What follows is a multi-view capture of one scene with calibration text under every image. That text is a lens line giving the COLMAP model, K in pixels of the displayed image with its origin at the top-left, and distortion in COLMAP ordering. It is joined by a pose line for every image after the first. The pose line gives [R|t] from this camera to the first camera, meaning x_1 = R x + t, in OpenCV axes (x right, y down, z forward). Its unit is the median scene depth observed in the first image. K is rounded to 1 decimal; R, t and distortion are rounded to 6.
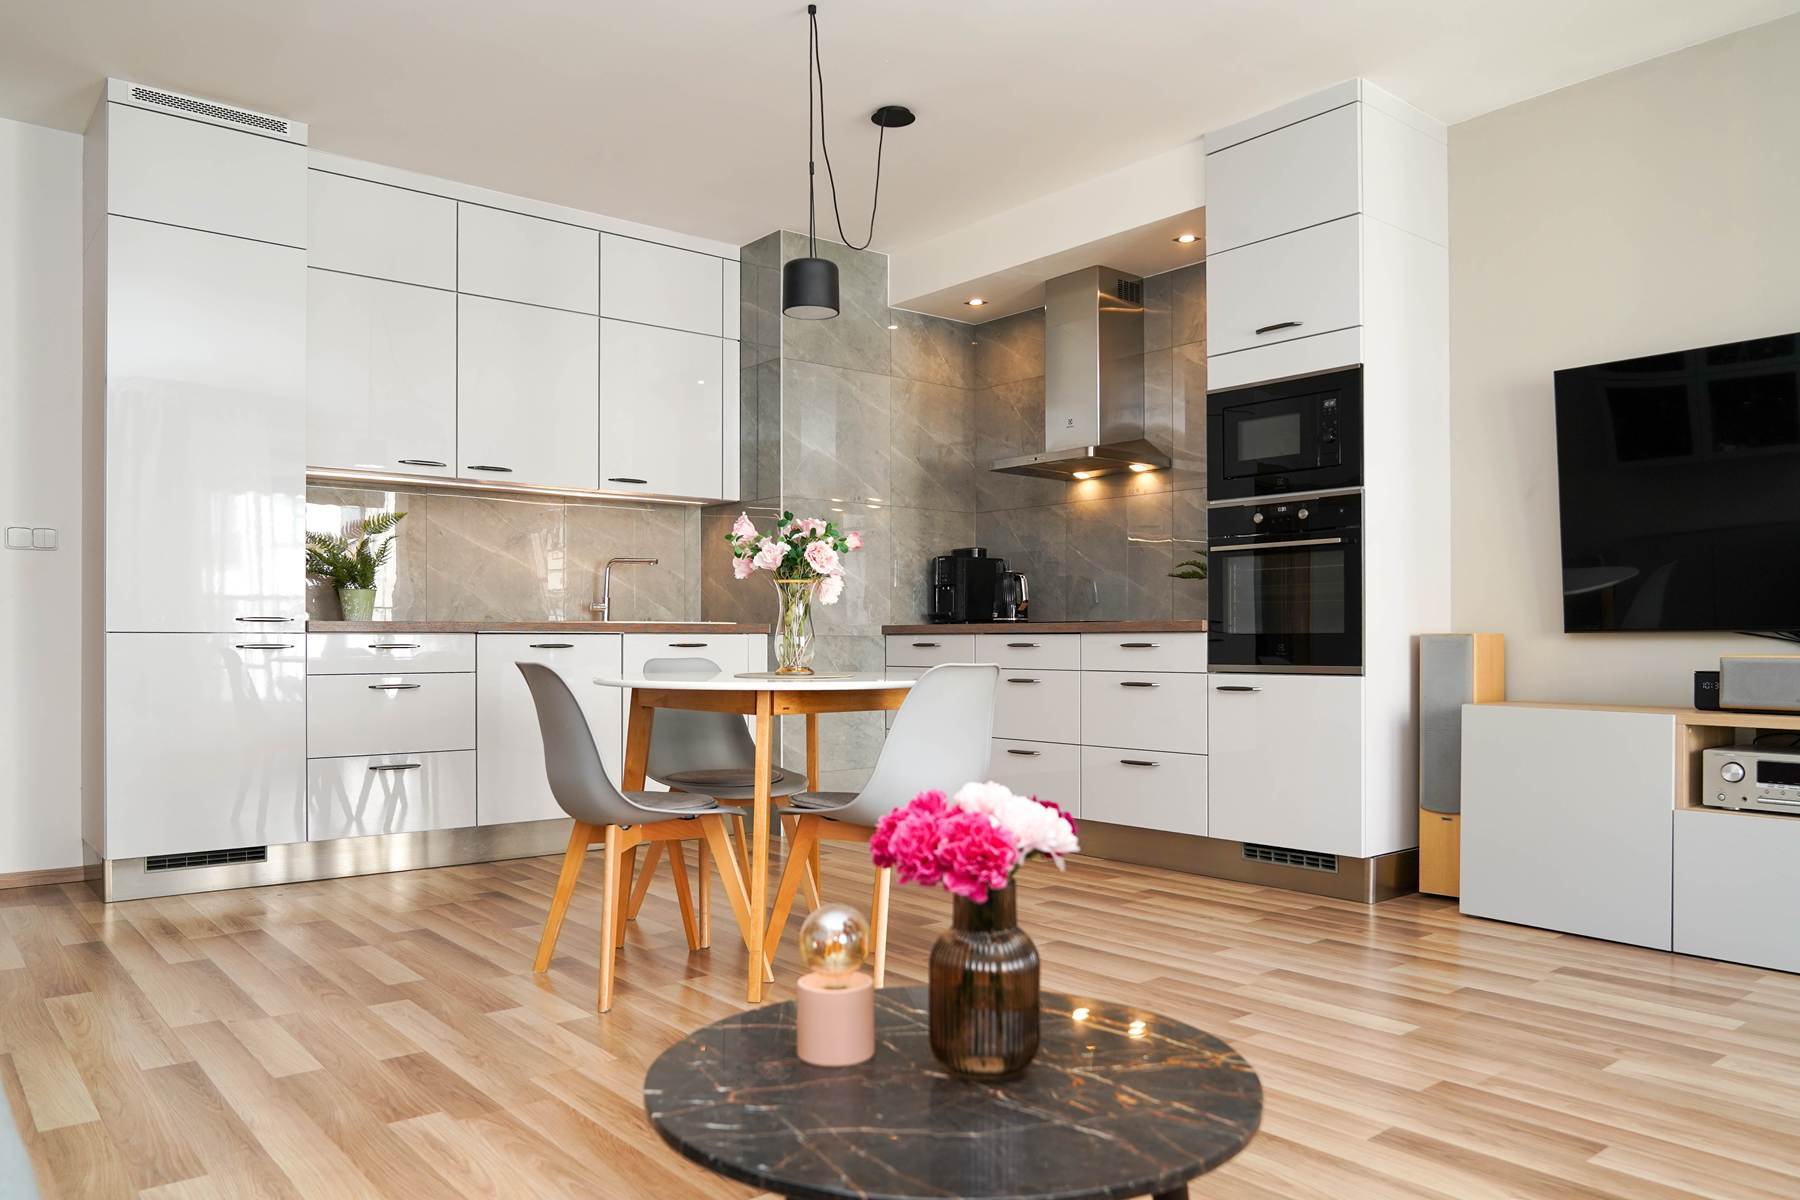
lens RADIAL K [[1275.9, 0, 908.3], [0, 1275.9, 637.1], [0, 0, 1]] dist [-0.021535, 0.007210]
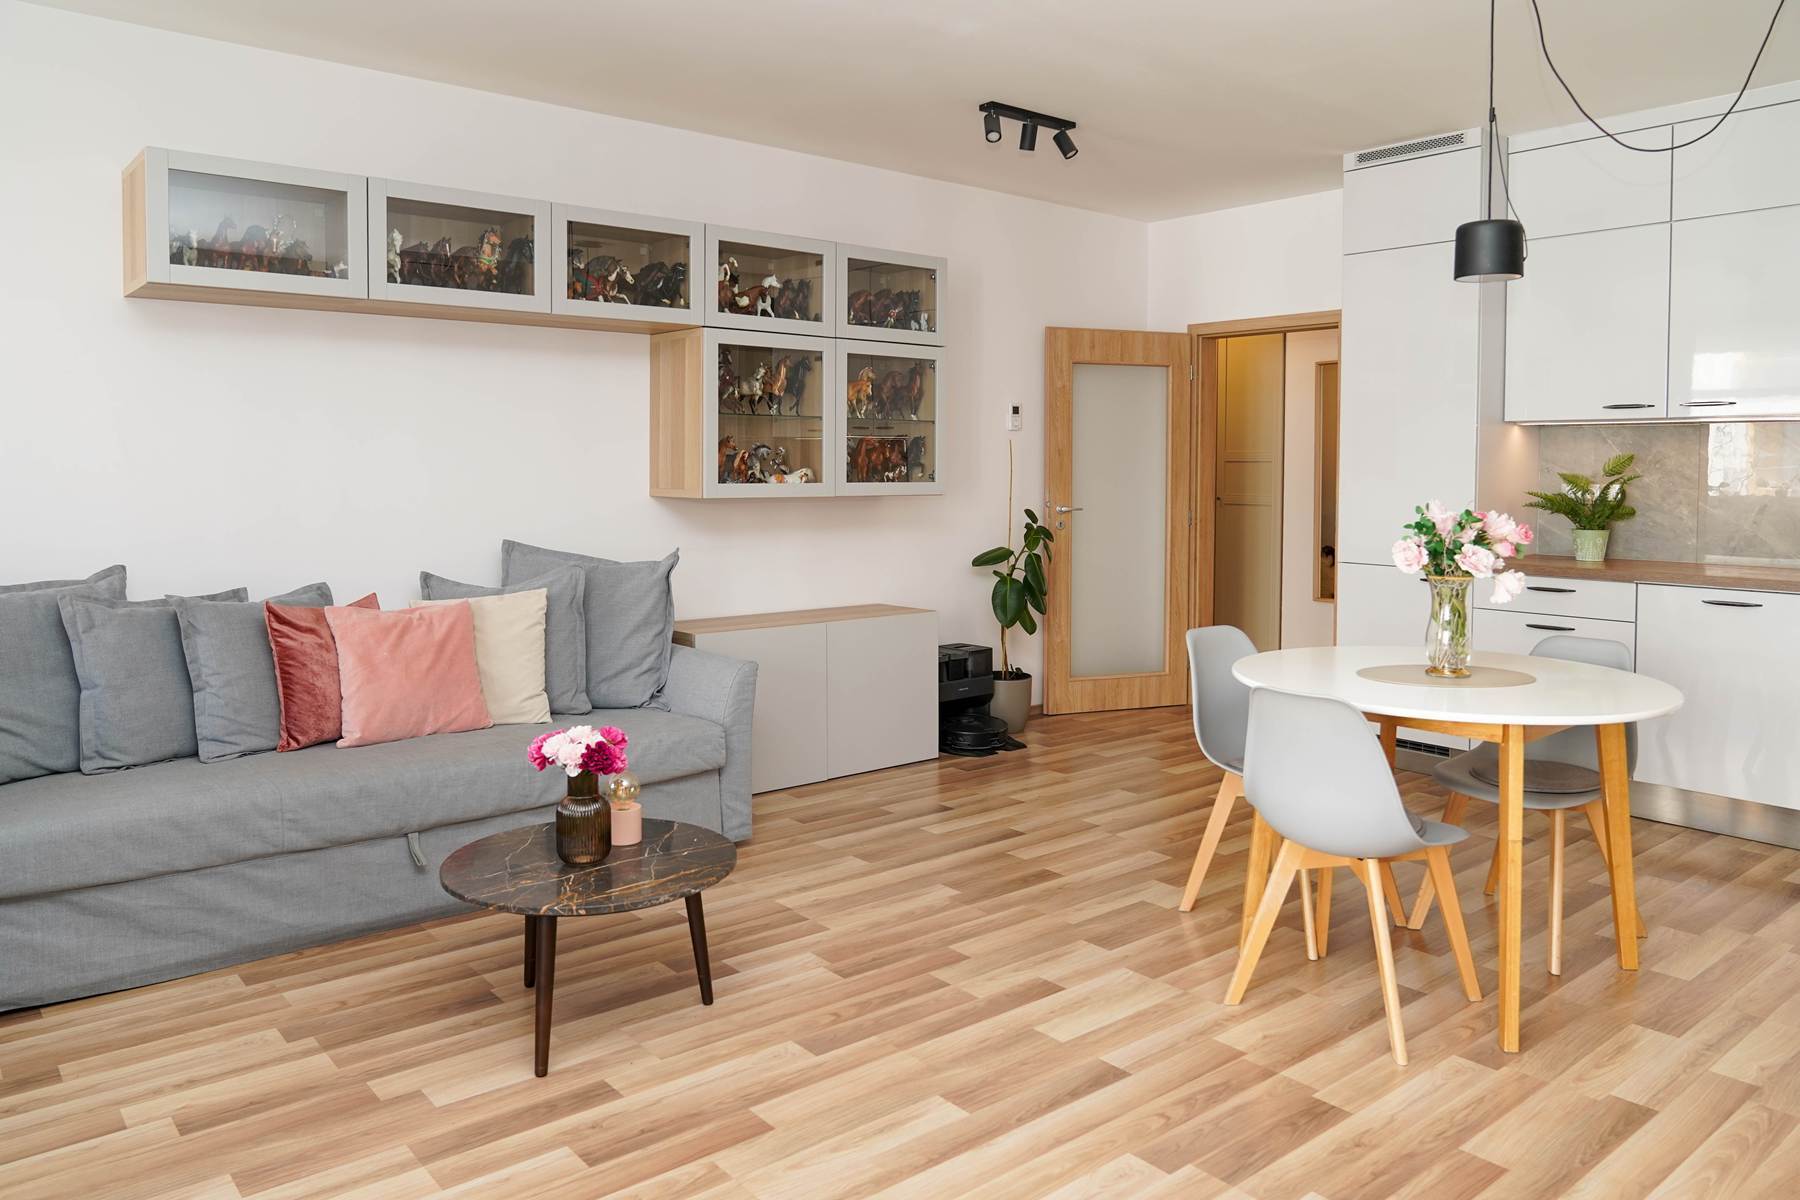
lens RADIAL K [[1249.0, 0, 894.3], [0, 1249.0, 517.0], [0, 0, 1]] dist [-0.020513, 0.001686]
pose [[-0.009033, 0.041162, -0.999112, 0.694048], [-0.001451, 0.999151, 0.041177, -0.104357], [0.999958, 0.001821, -0.008965, 0.509600]]
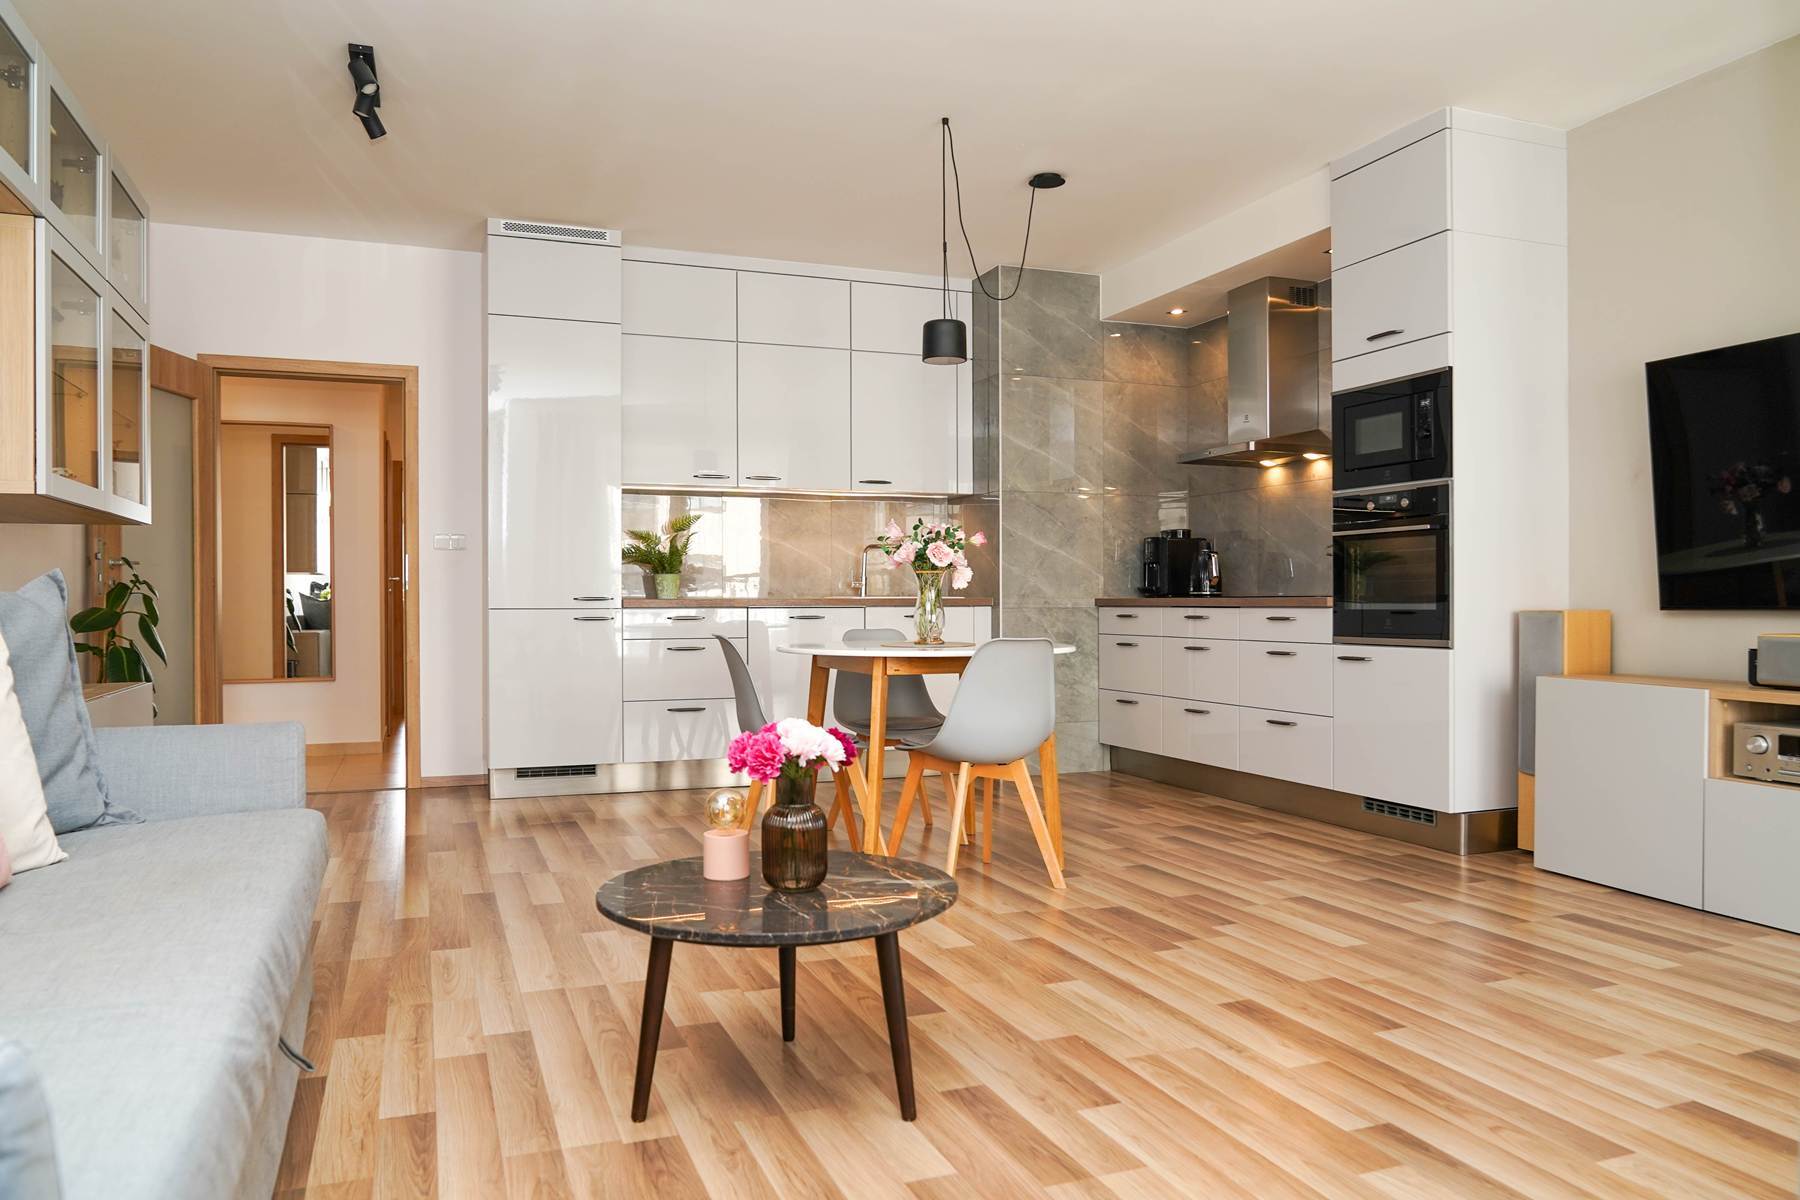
lens RADIAL K [[1249.4, 0, 900.0], [0, 1249.4, 606.3], [0, 0, 1]] dist [-0.019478, 0.010276]
pose [[0.948095, -0.000086, -0.317988, 0.240271], [0.002563, 0.999970, 0.007370, -0.015323], [0.317978, -0.007802, 0.948066, -0.174695]]
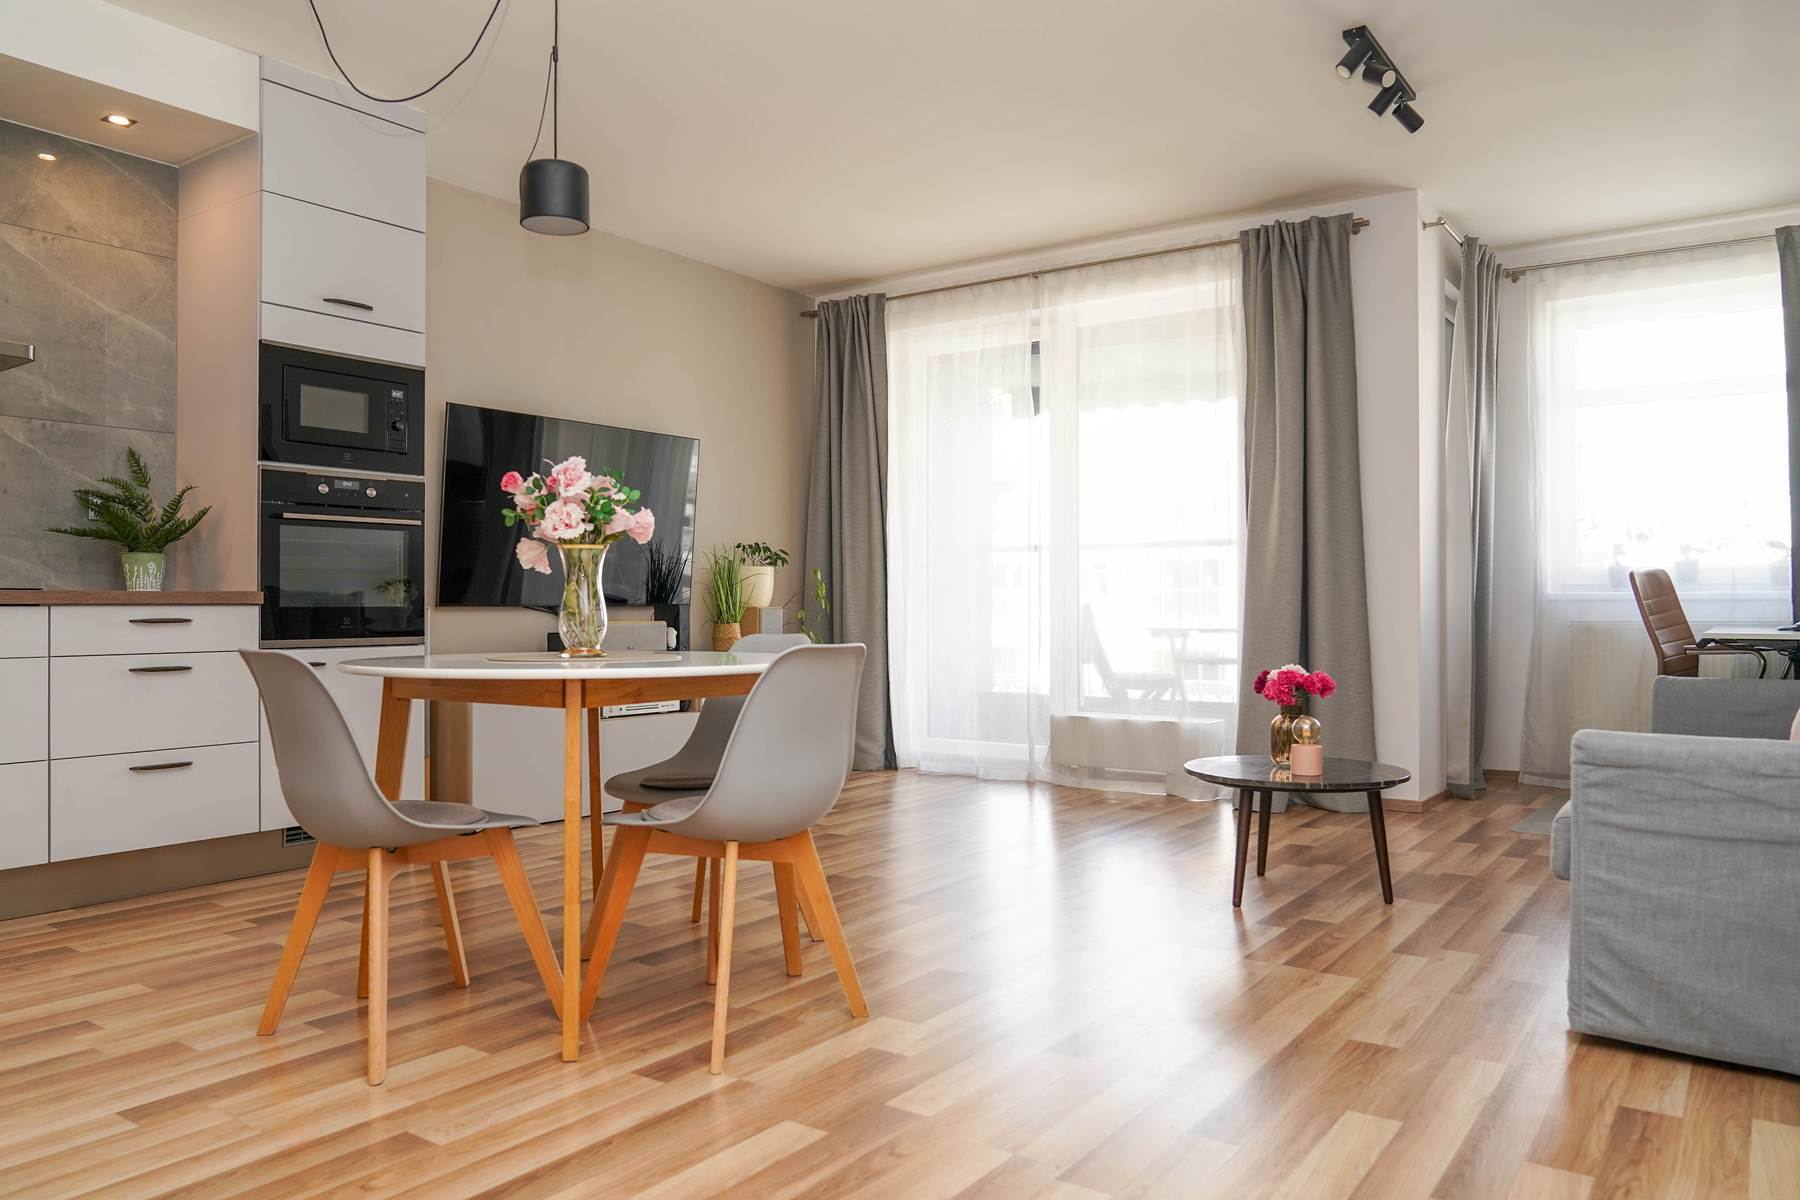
lens RADIAL K [[1249.9, 0, 906.0], [0, 1249.9, 592.6], [0, 0, 1]] dist [-0.026976, 0.017621]
pose [[-0.261861, 0.009401, 0.965060, -0.796276], [-0.002121, 0.999945, -0.010316, -0.005062], [-0.965103, -0.004748, -0.261827, 0.850768]]
